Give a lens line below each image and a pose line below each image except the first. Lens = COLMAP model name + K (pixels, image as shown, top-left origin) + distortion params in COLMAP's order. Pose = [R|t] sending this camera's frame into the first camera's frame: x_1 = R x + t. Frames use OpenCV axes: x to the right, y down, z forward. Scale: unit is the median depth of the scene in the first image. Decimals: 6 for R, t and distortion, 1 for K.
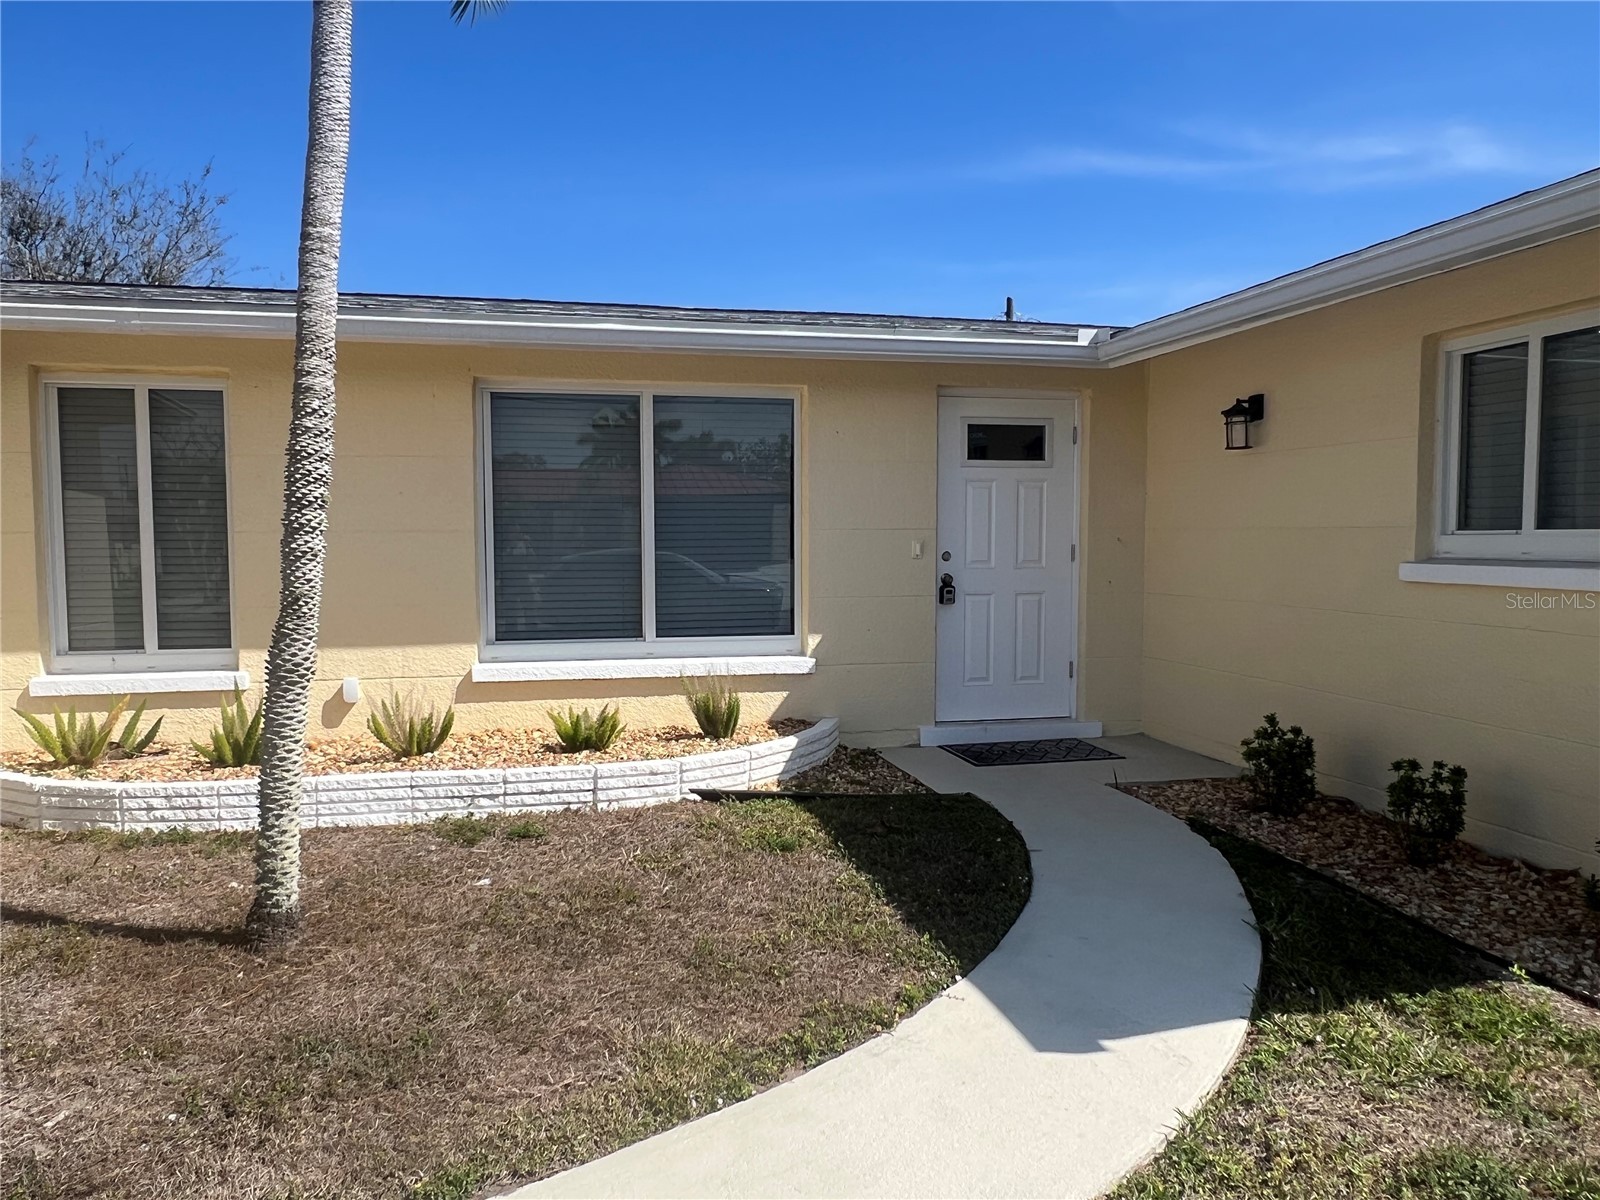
lens RADIAL K [[1170.4, 0, 798.8], [0, 1170.4, 604.8], [0, 0, 1]] dist [-0.006217, -0.005159]
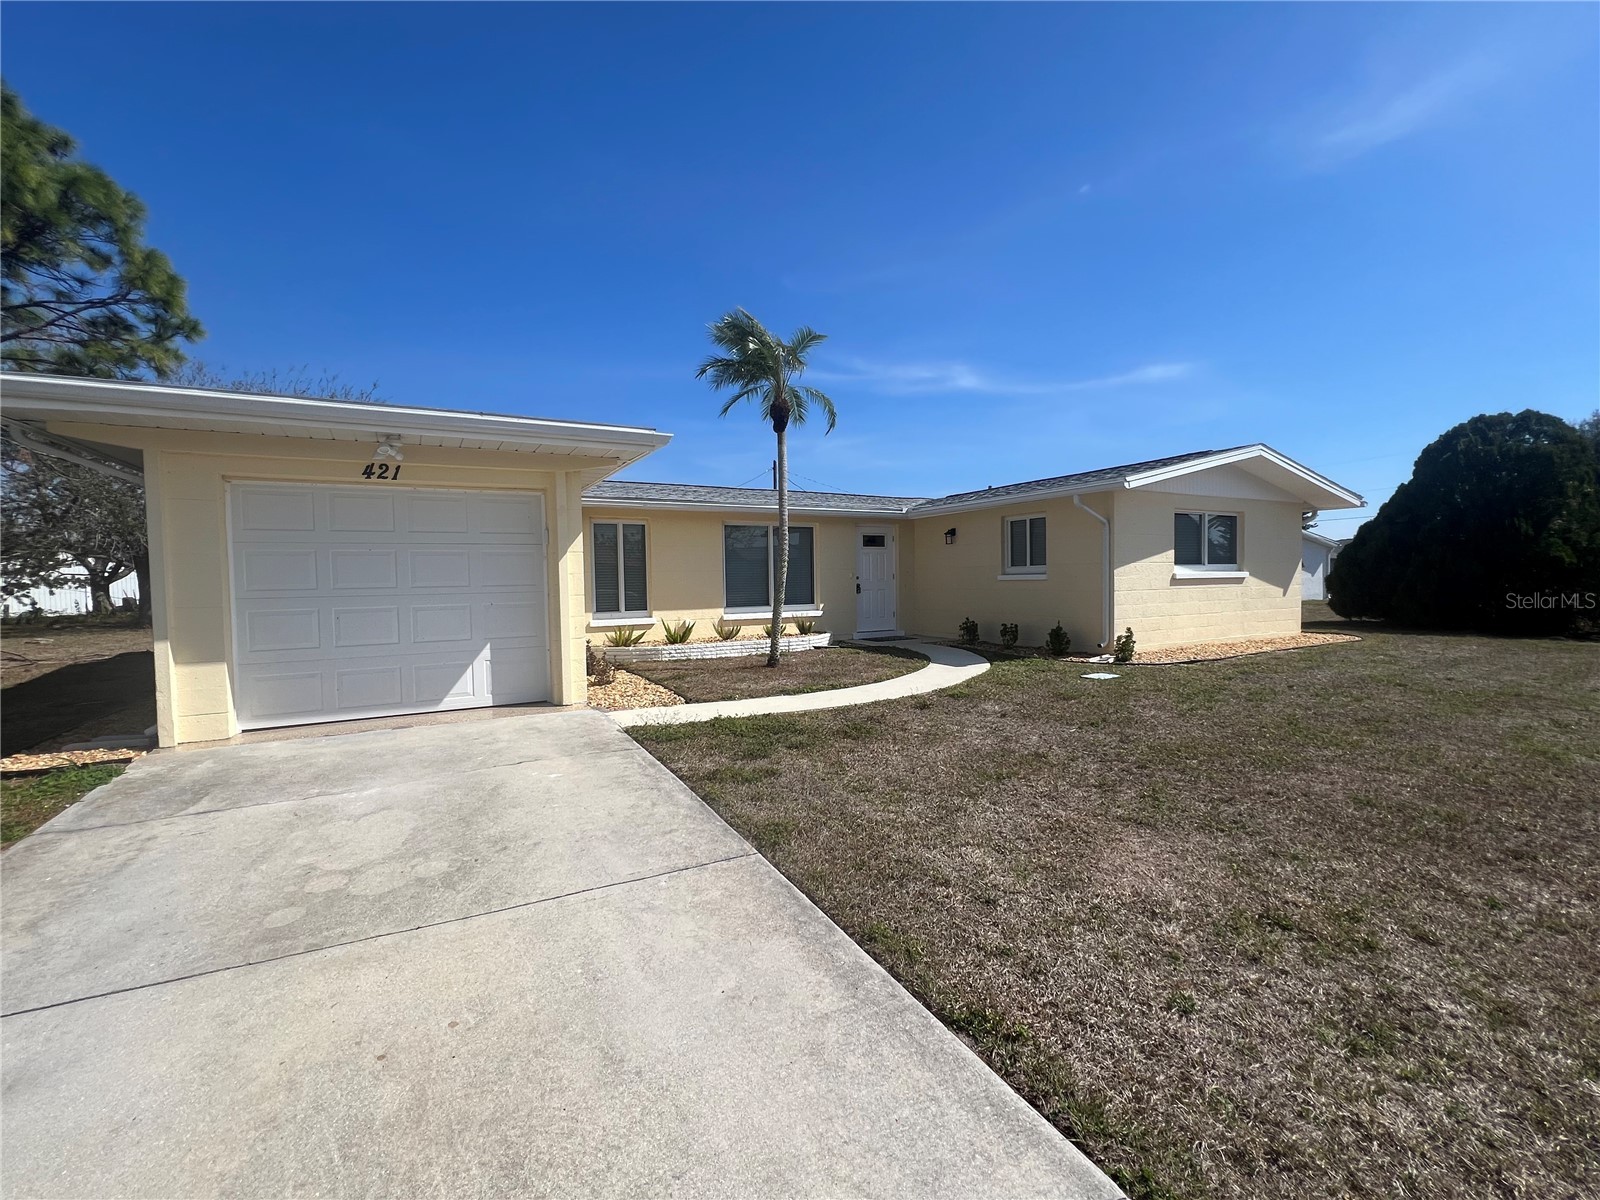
lens RADIAL K [[693.1, 0, 799.4], [0, 693.1, 594.9], [0, 0, 1]] dist [-0.001765, 0.003034]
pose [[0.961176, -0.020888, 0.275144, -0.570331], [0.032020, 0.998838, -0.036030, 0.069564], [-0.274072, 0.043441, 0.960728, -0.773296]]
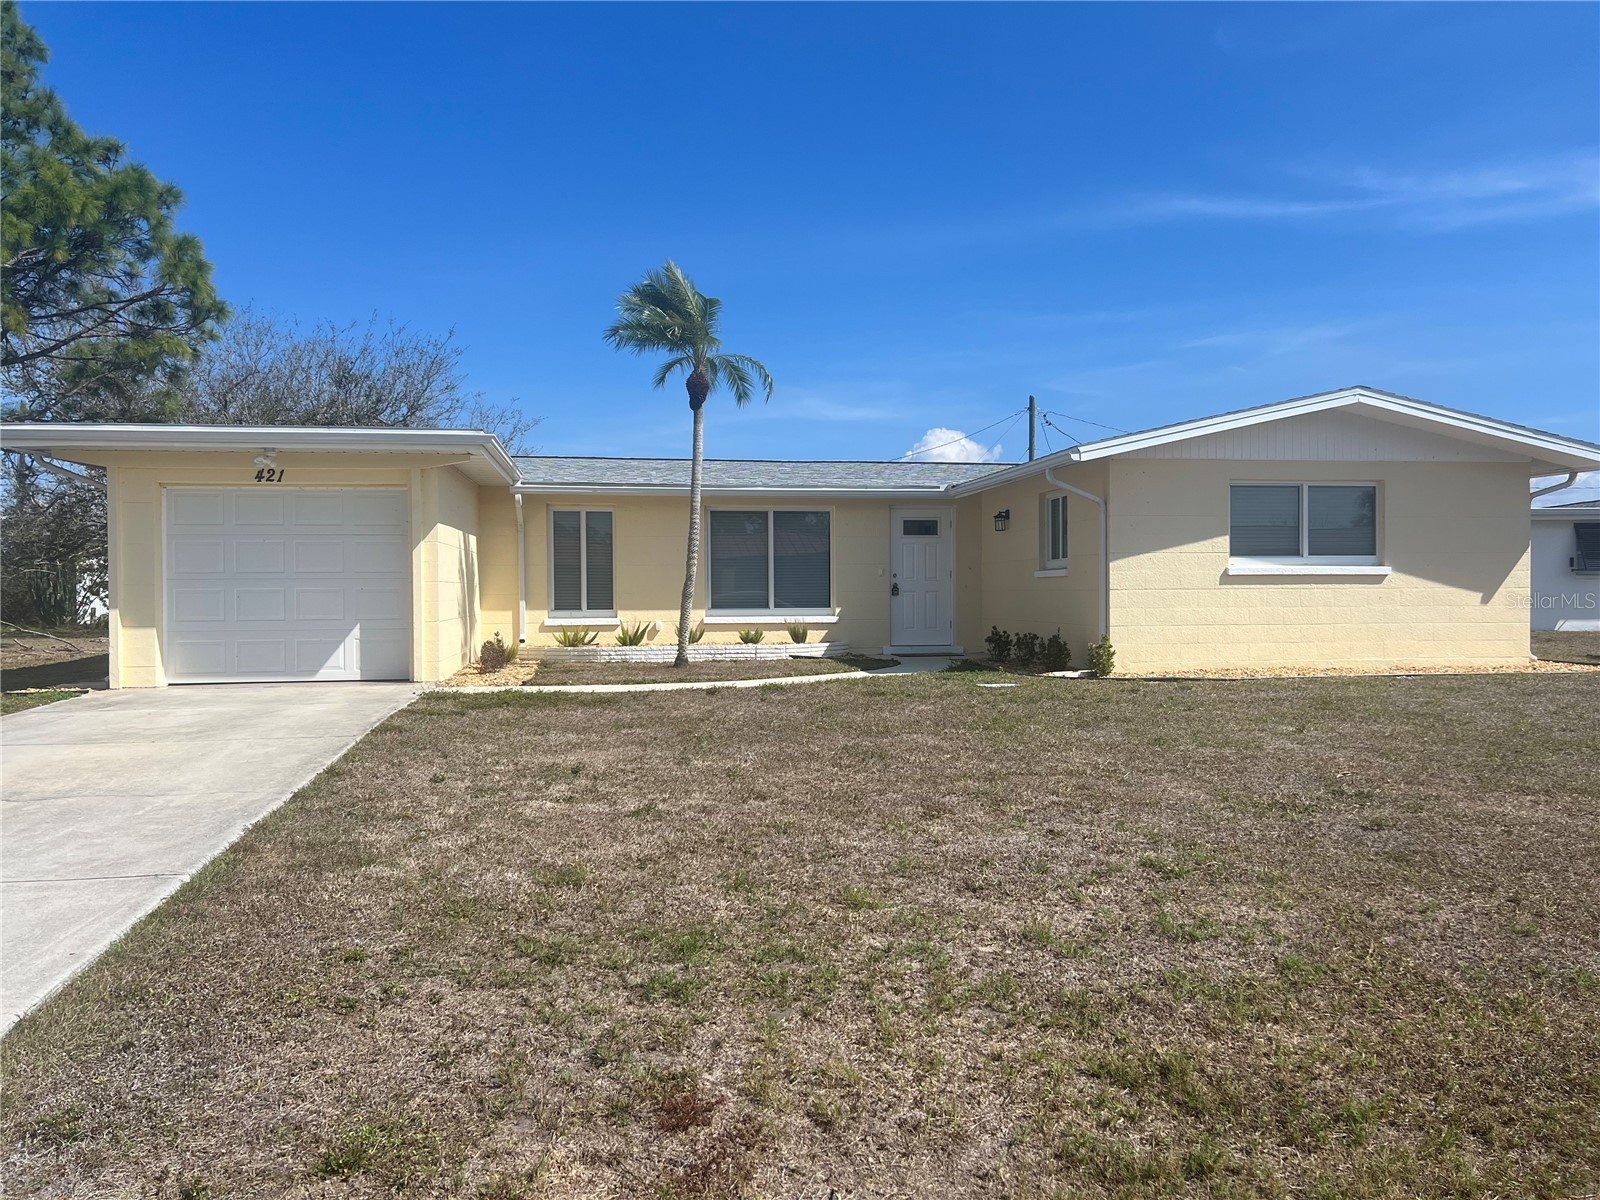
lens RADIAL K [[1217.7, 0, 802.5], [0, 1217.7, 611.1], [0, 0, 1]] dist [0.044523, -0.023577]
pose [[0.997683, -0.004526, -0.067885, 0.115150], [0.001150, 0.998764, -0.049697, 0.166519], [0.068026, 0.049504, 0.996455, -1.603065]]
